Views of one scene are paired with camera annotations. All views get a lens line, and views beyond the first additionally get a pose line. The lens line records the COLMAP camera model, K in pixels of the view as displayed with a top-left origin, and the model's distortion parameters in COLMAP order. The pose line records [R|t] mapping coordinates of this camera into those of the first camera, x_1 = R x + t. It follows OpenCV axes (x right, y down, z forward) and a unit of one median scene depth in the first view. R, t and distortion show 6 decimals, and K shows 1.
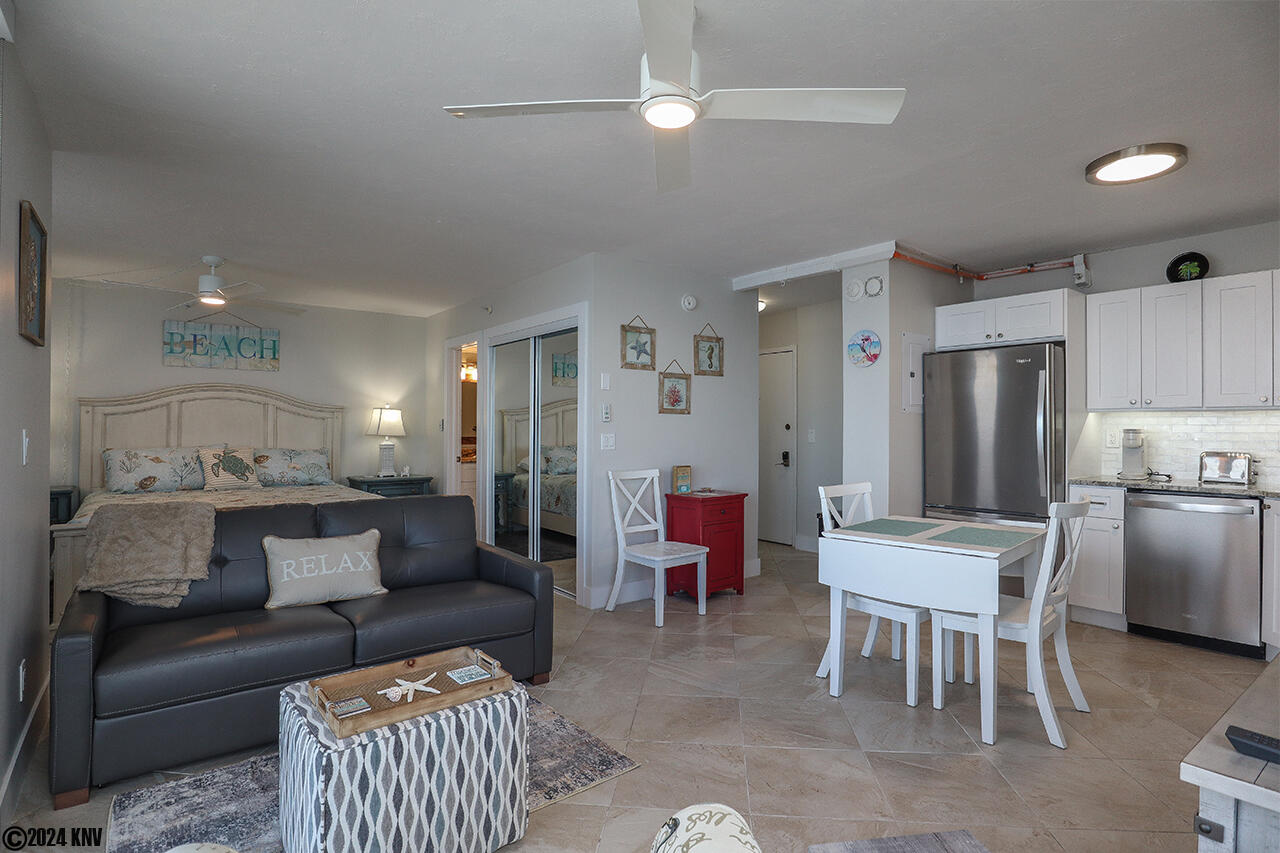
lens RADIAL K [[665.3, 0, 624.6], [0, 665.3, 393.9], [0, 0, 1]] dist [-0.040411, 0.009668]
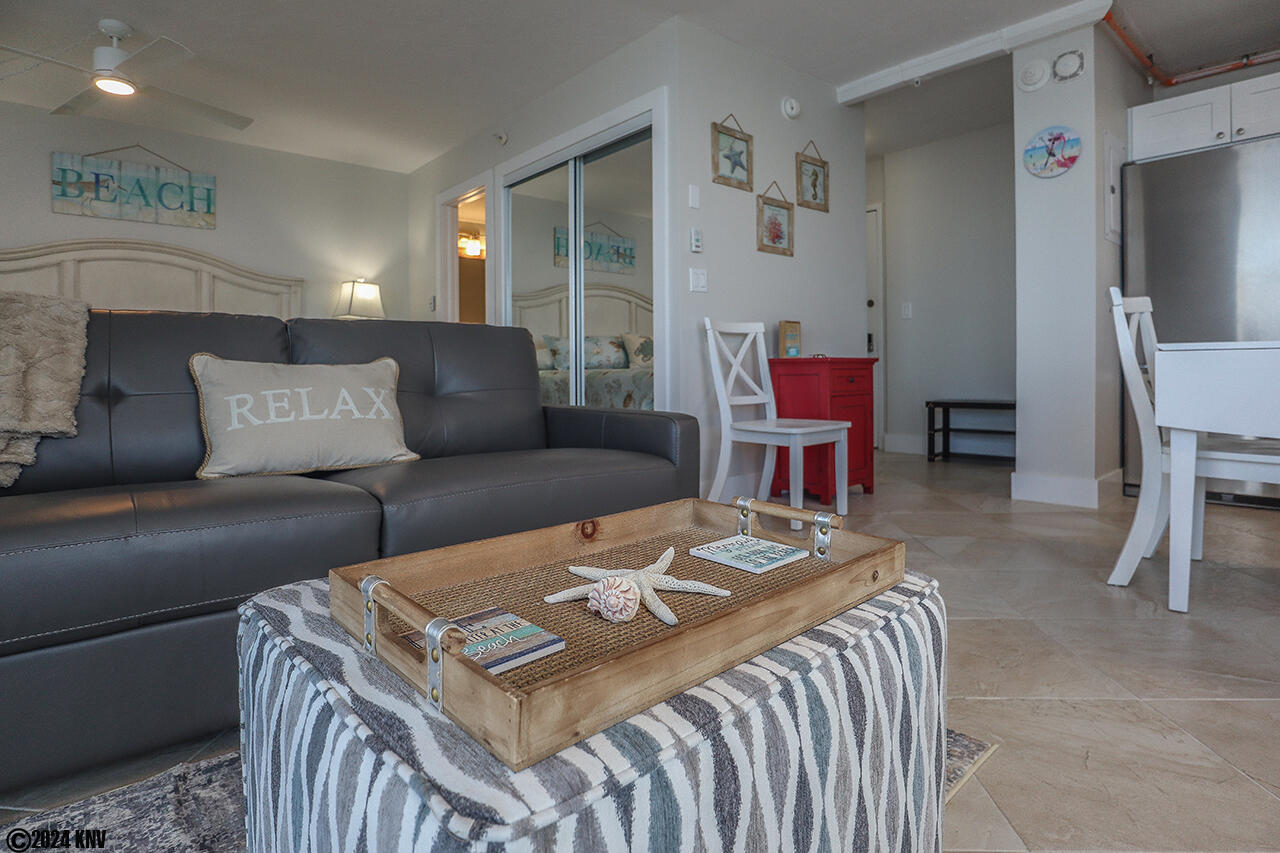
lens RADIAL K [[682.8, 0, 628.5], [0, 682.8, 365.1], [0, 0, 1]] dist [-0.044075, 0.016736]
pose [[0.997721, -0.000668, 0.067473, -0.141389], [-0.001835, 0.999313, 0.037025, 0.128510], [-0.067452, -0.037065, 0.997034, 0.261671]]
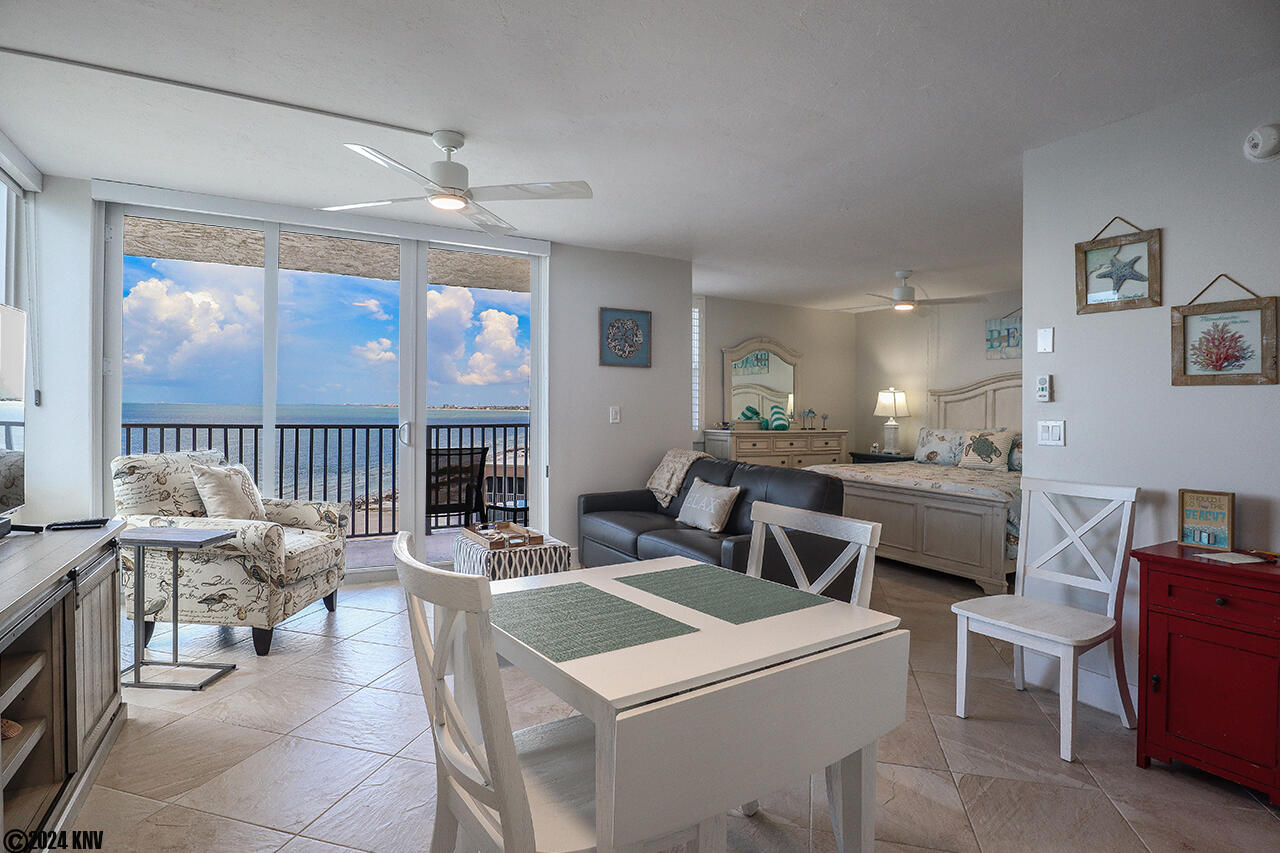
lens RADIAL K [[627.5, 0, 633.2], [0, 627.5, 401.4], [0, 0, 1]] dist [-0.025730, 0.001475]
pose [[-0.109315, -0.011936, -0.993935, 0.586213], [0.032958, 0.999335, -0.015625, 0.035254], [0.993461, -0.034466, -0.108849, 0.638893]]
